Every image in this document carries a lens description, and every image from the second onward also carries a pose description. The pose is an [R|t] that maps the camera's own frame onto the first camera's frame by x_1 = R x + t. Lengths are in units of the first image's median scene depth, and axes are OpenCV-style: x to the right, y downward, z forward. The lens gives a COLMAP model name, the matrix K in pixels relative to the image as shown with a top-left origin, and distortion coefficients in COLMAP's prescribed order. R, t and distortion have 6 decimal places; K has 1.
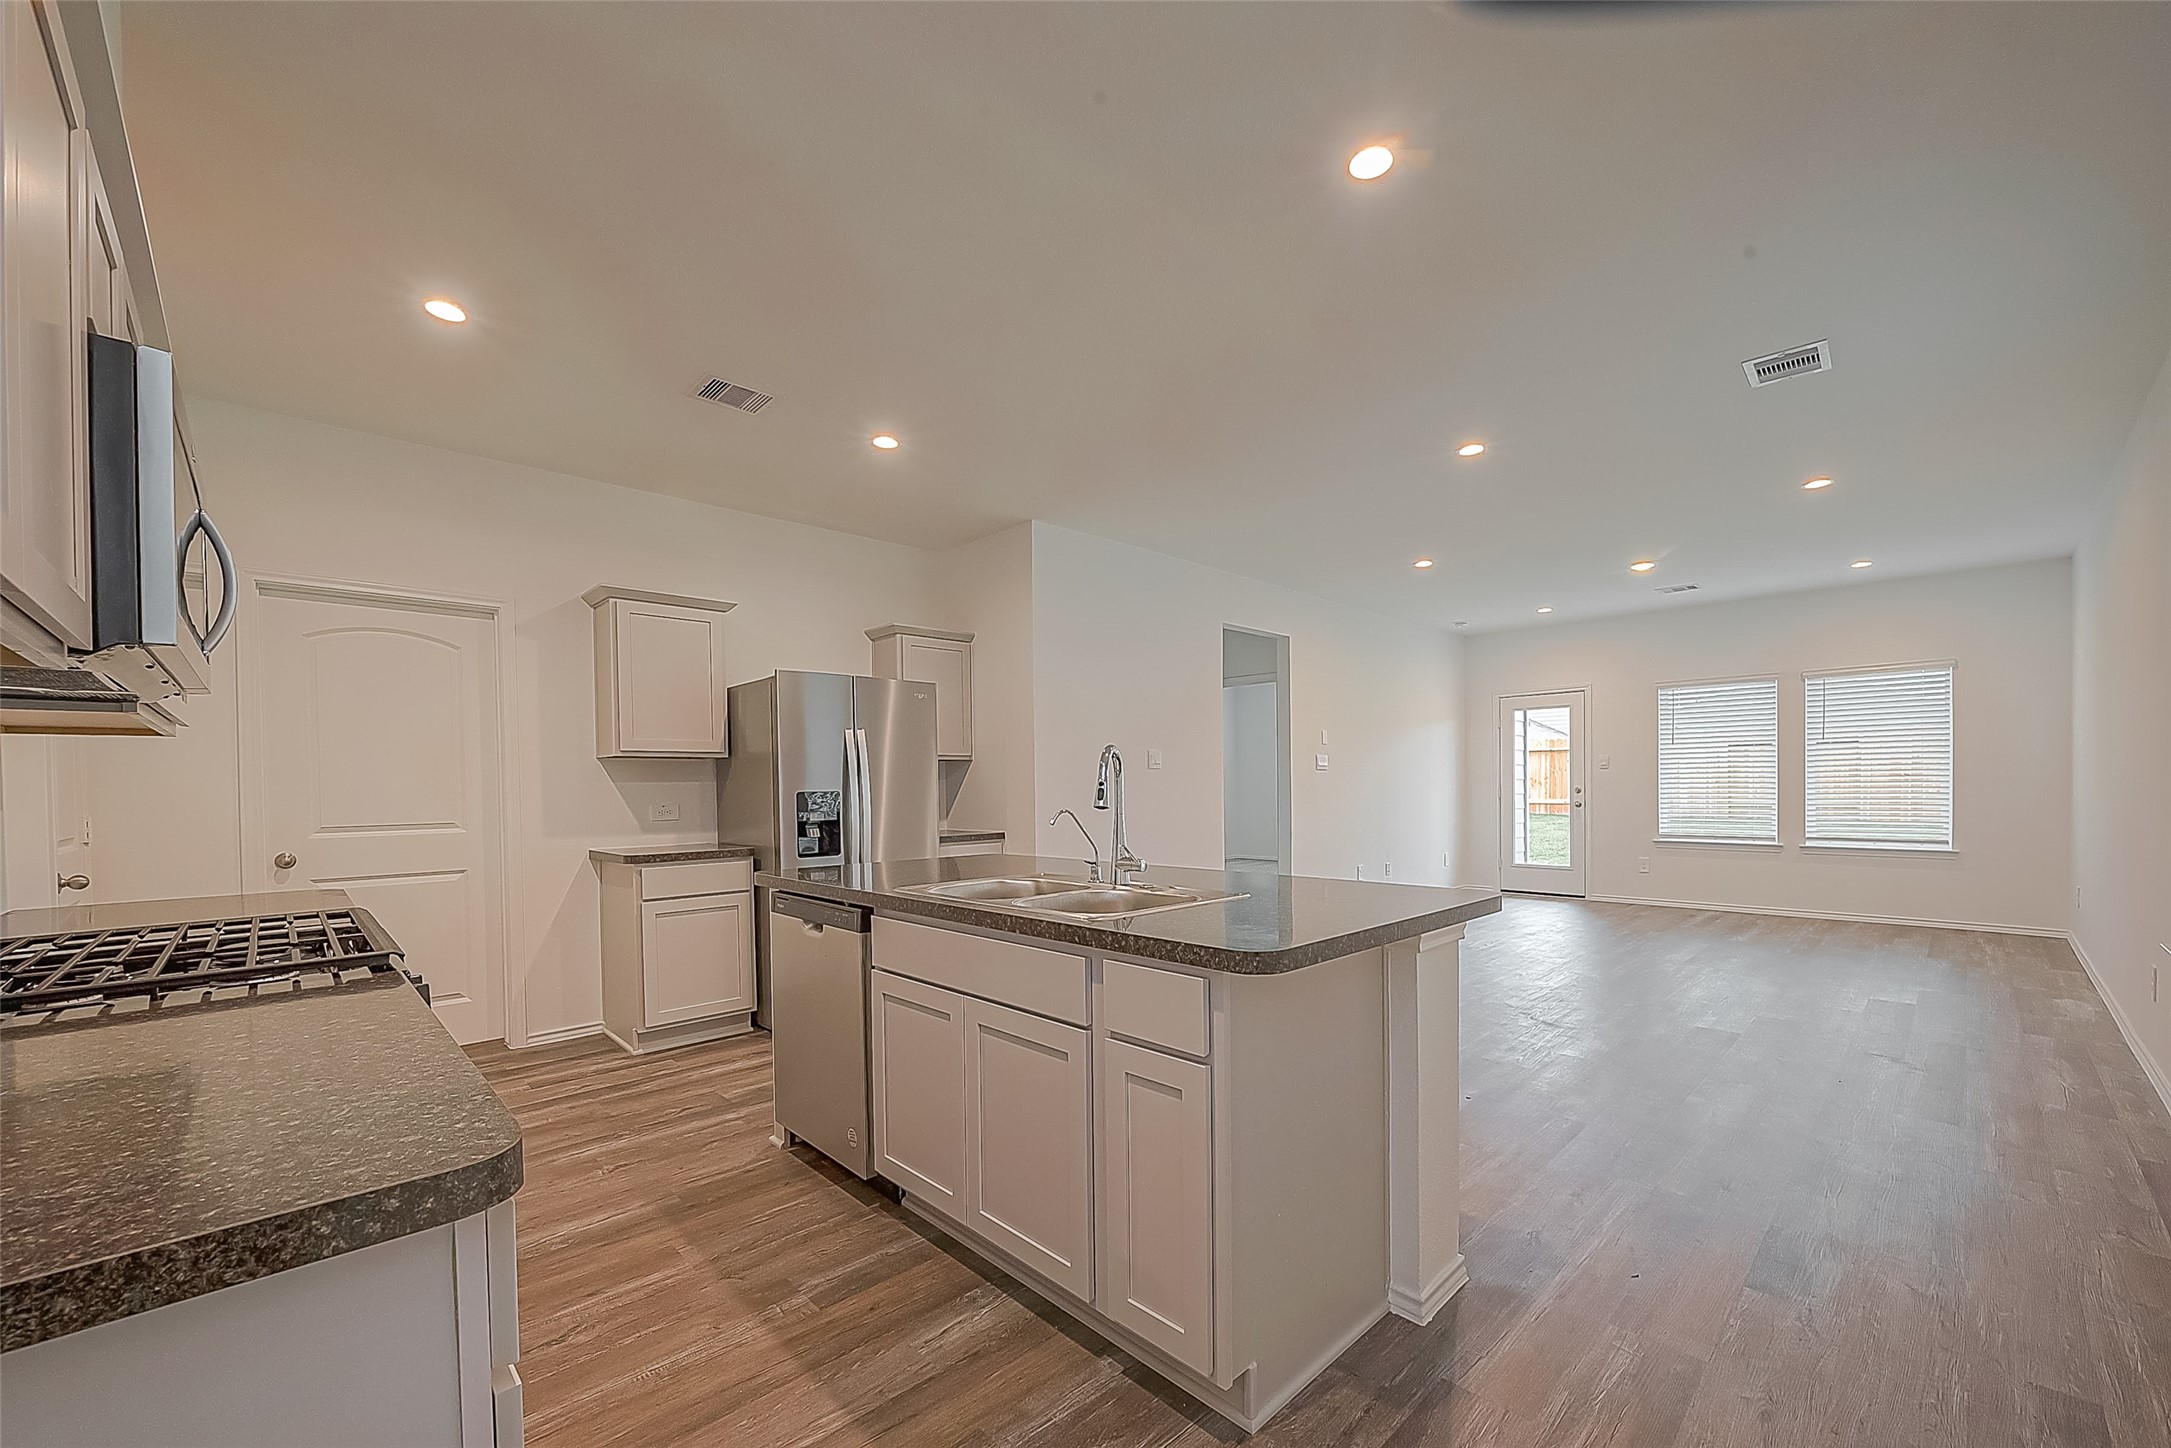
lens RADIAL K [[851.1, 0, 1095.4], [0, 851.1, 801.5], [0, 0, 1]] dist [0.000763, -0.002923]
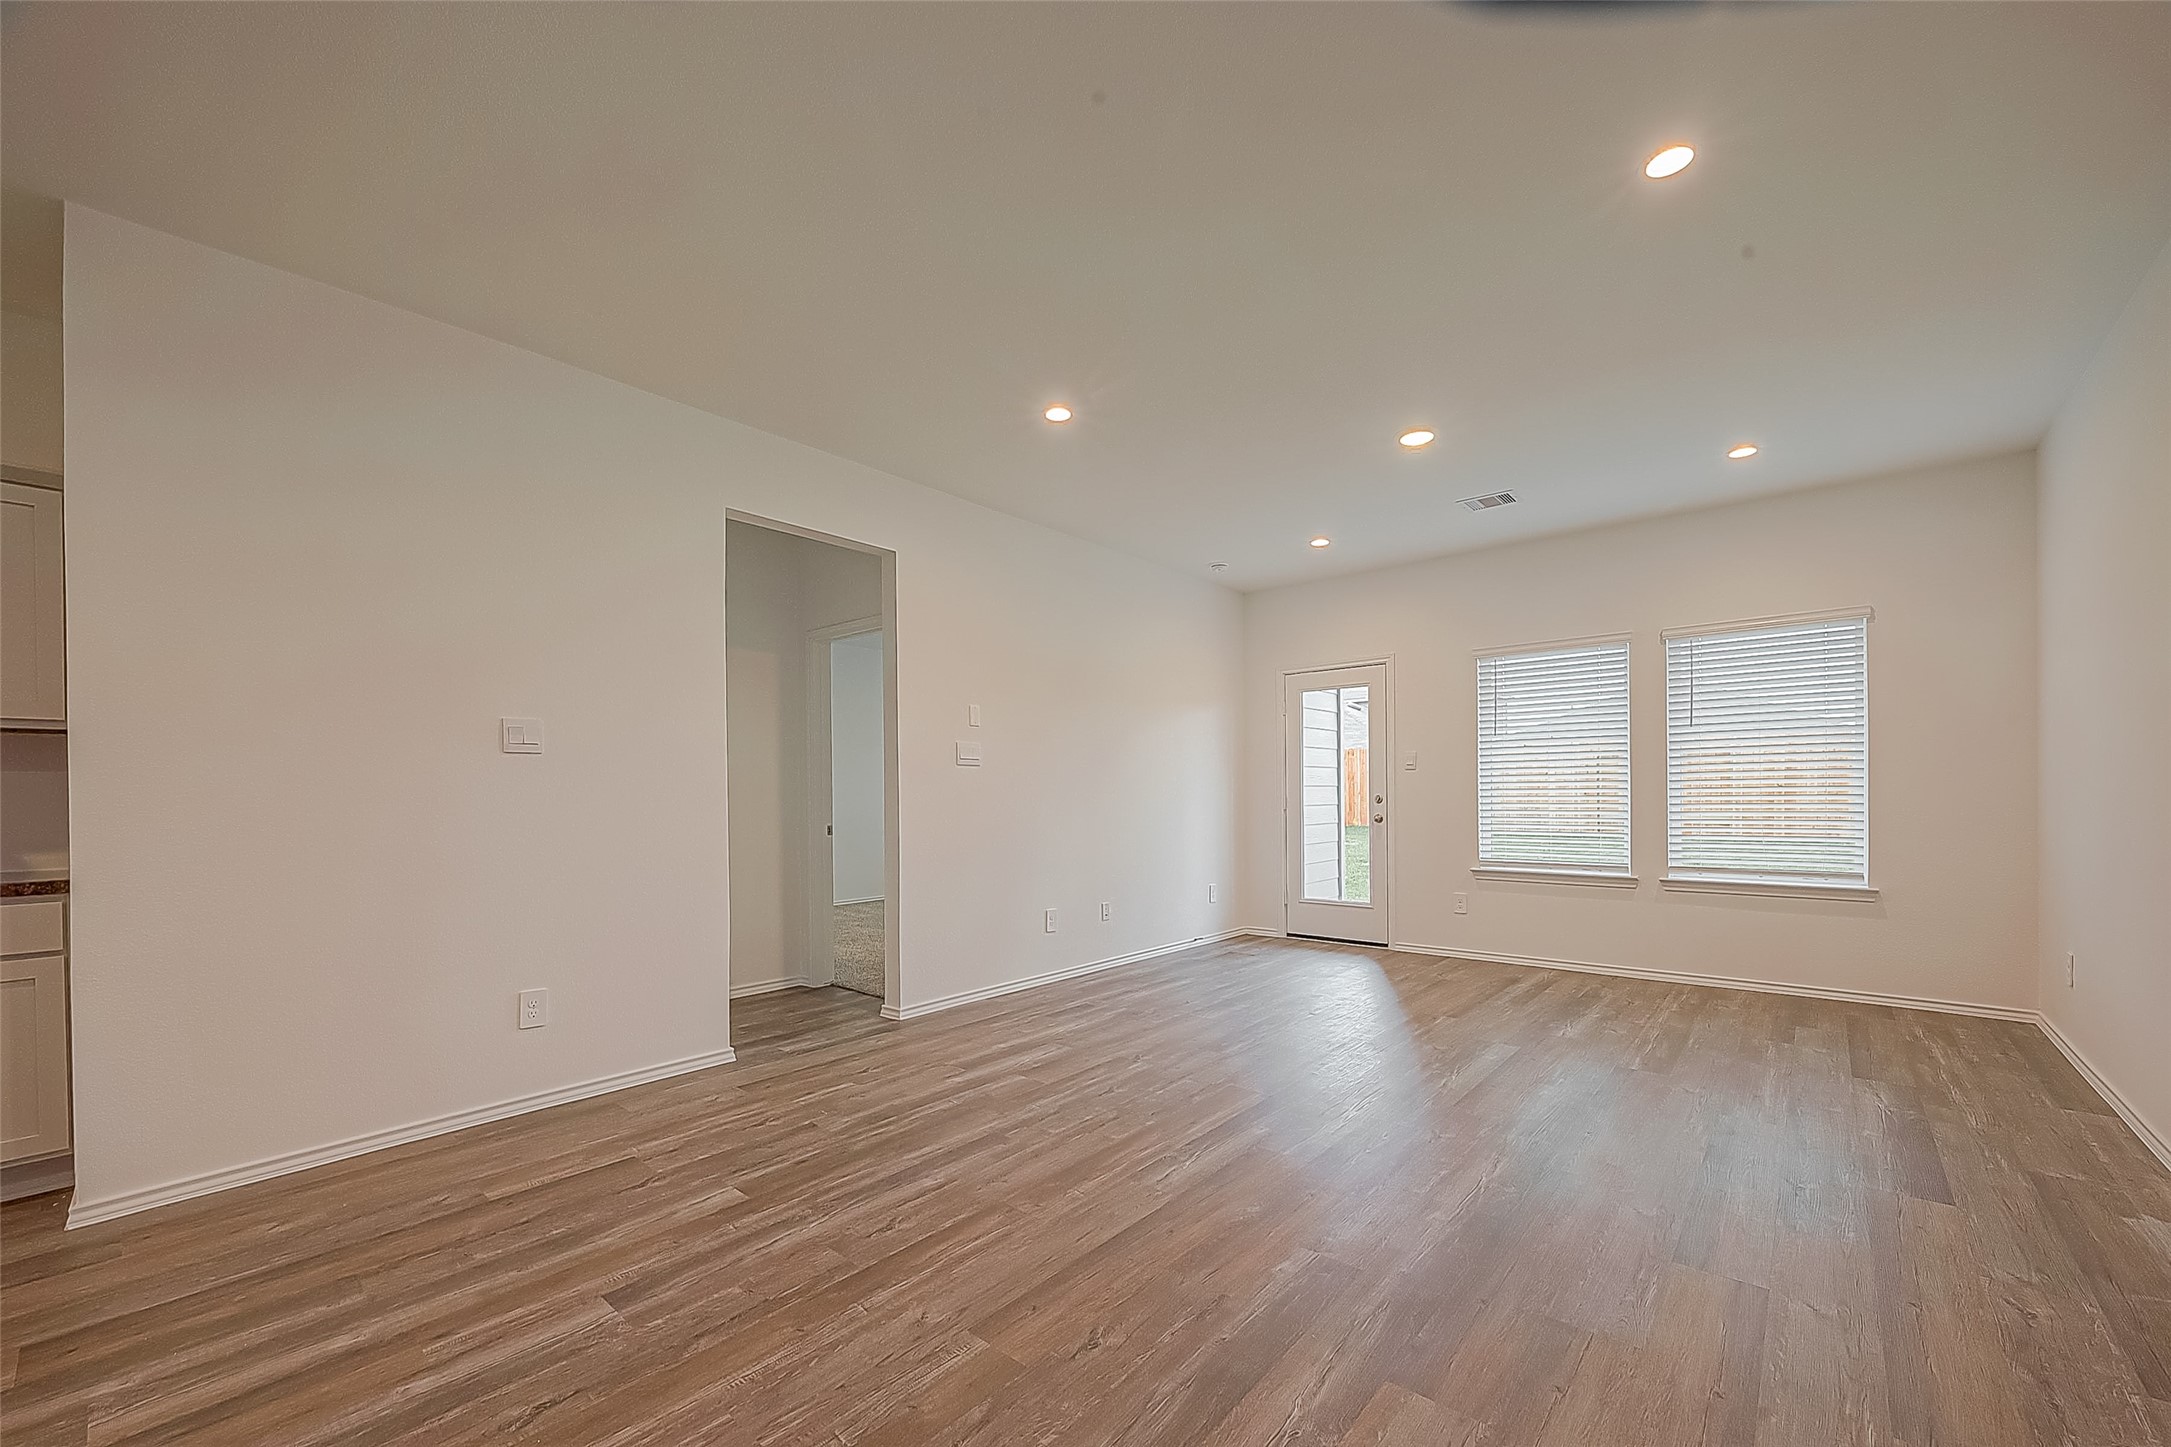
lens RADIAL K [[851.1, 0, 1095.4], [0, 851.1, 801.0], [0, 0, 1]] dist [0.000763, -0.002923]
pose [[0.995587, 0.002932, 0.093794, 0.301130], [-0.001665, 0.999906, -0.013589, -0.001486], [-0.093825, 0.013373, 0.995499, 0.347167]]
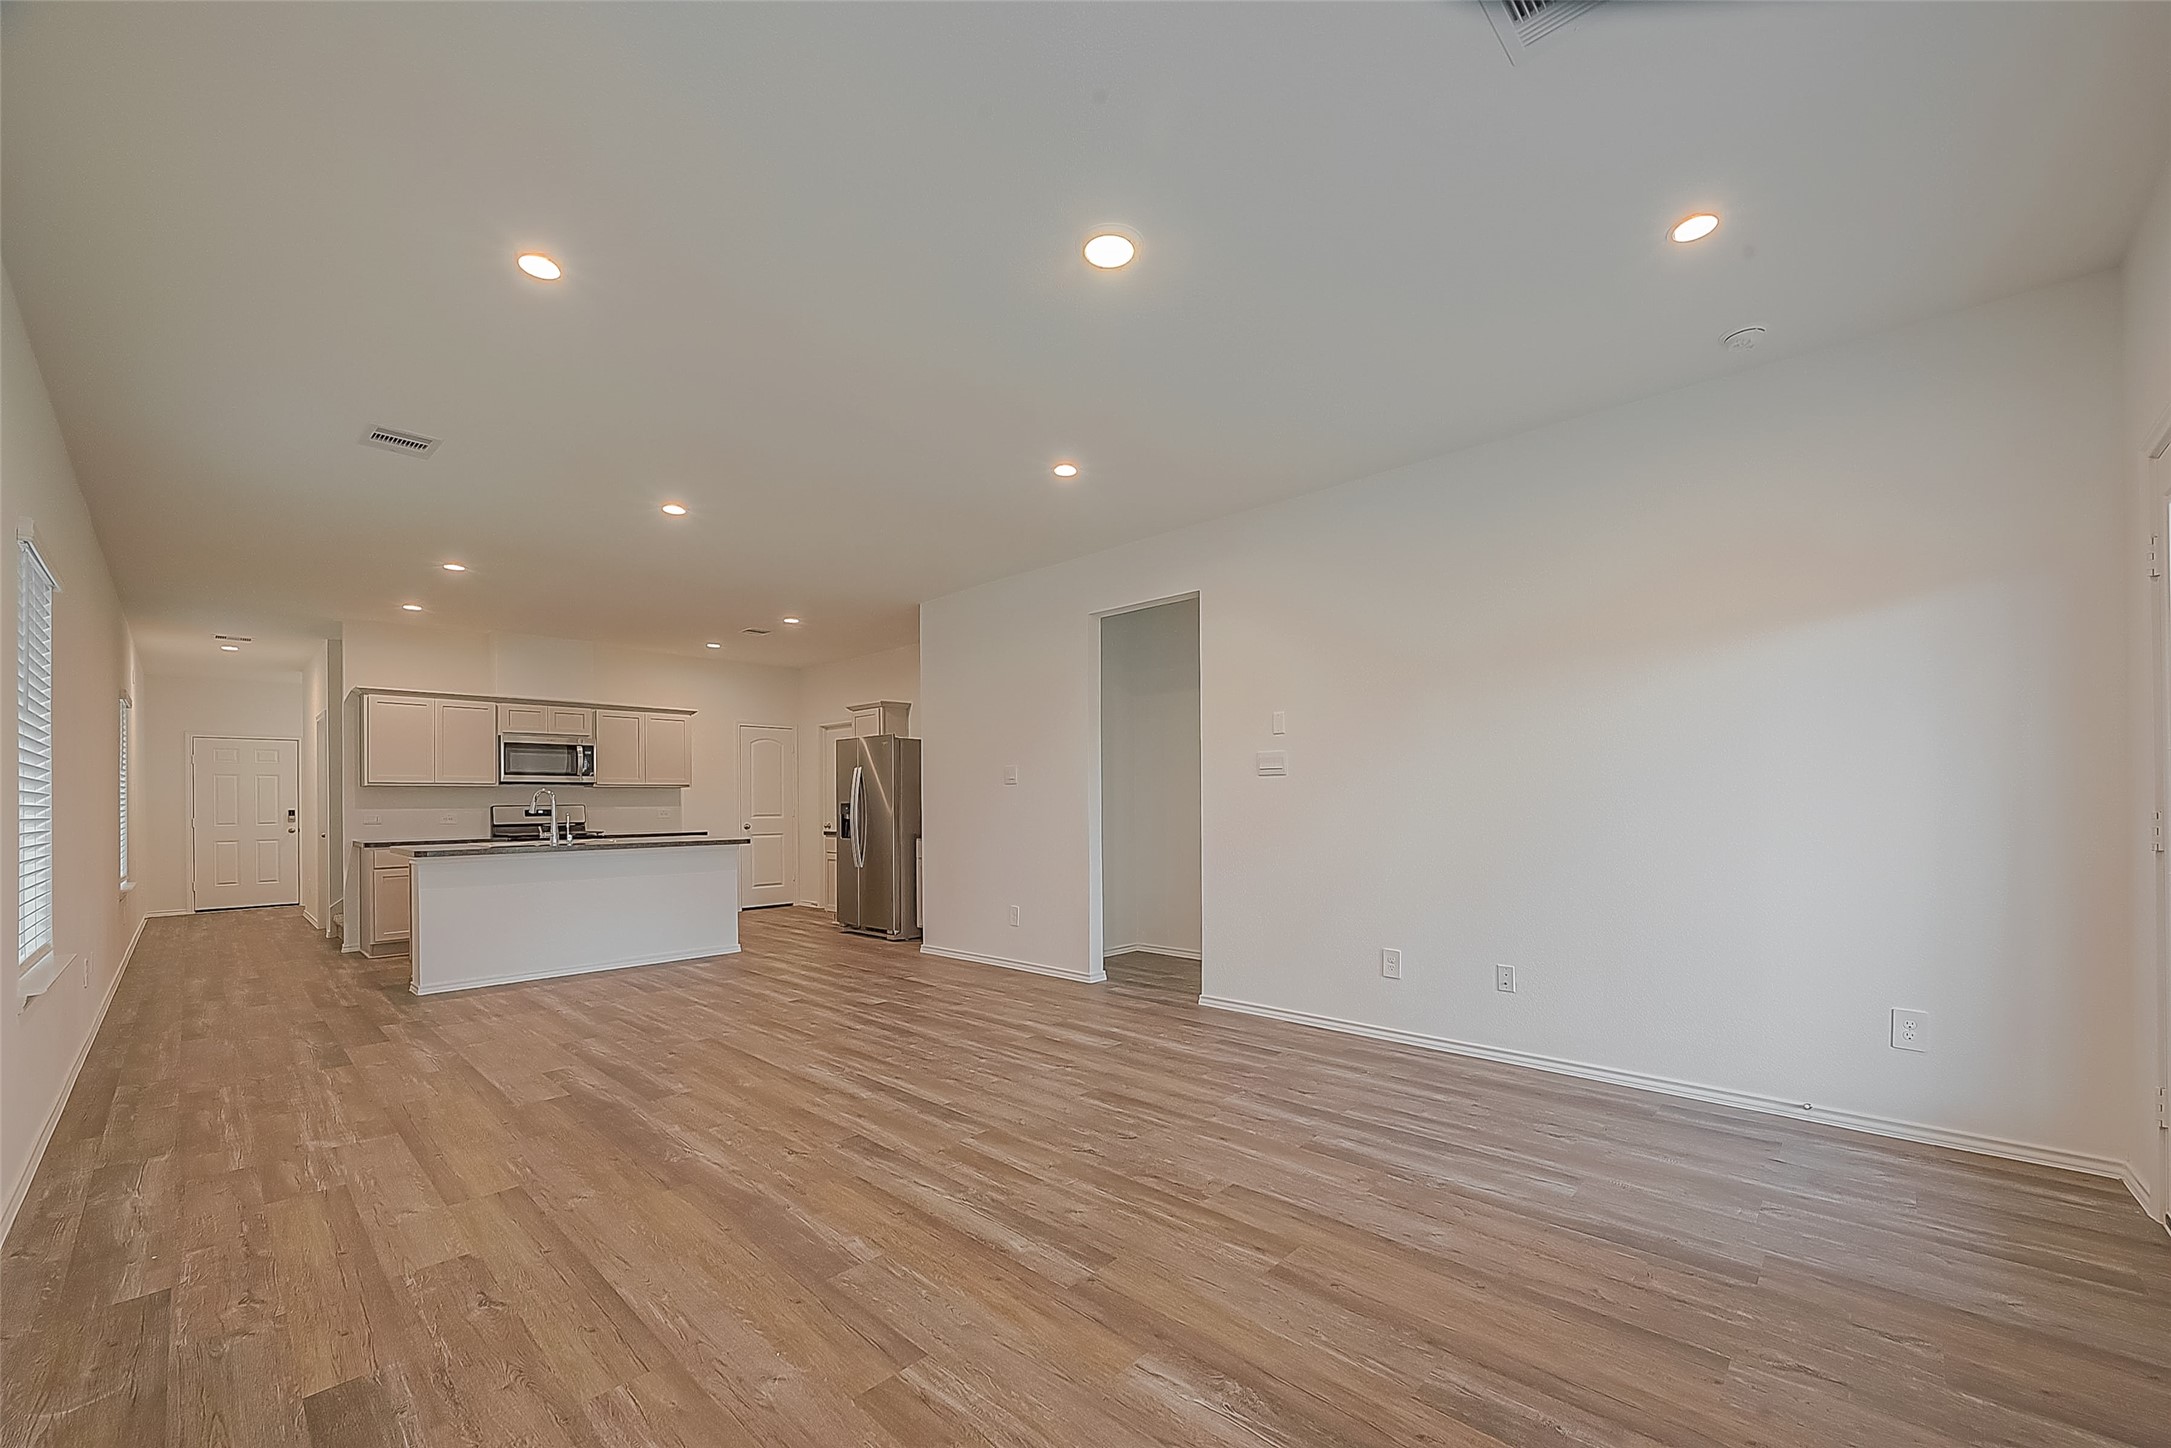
lens RADIAL K [[851.1, 0, 1095.4], [0, 851.1, 801.5], [0, 0, 1]] dist [0.000763, -0.002923]
pose [[0.046948, 0.007628, -0.998868, 0.888161], [-0.011136, 0.999913, 0.007113, -0.020539], [0.998835, 0.010790, 0.047029, 0.838752]]
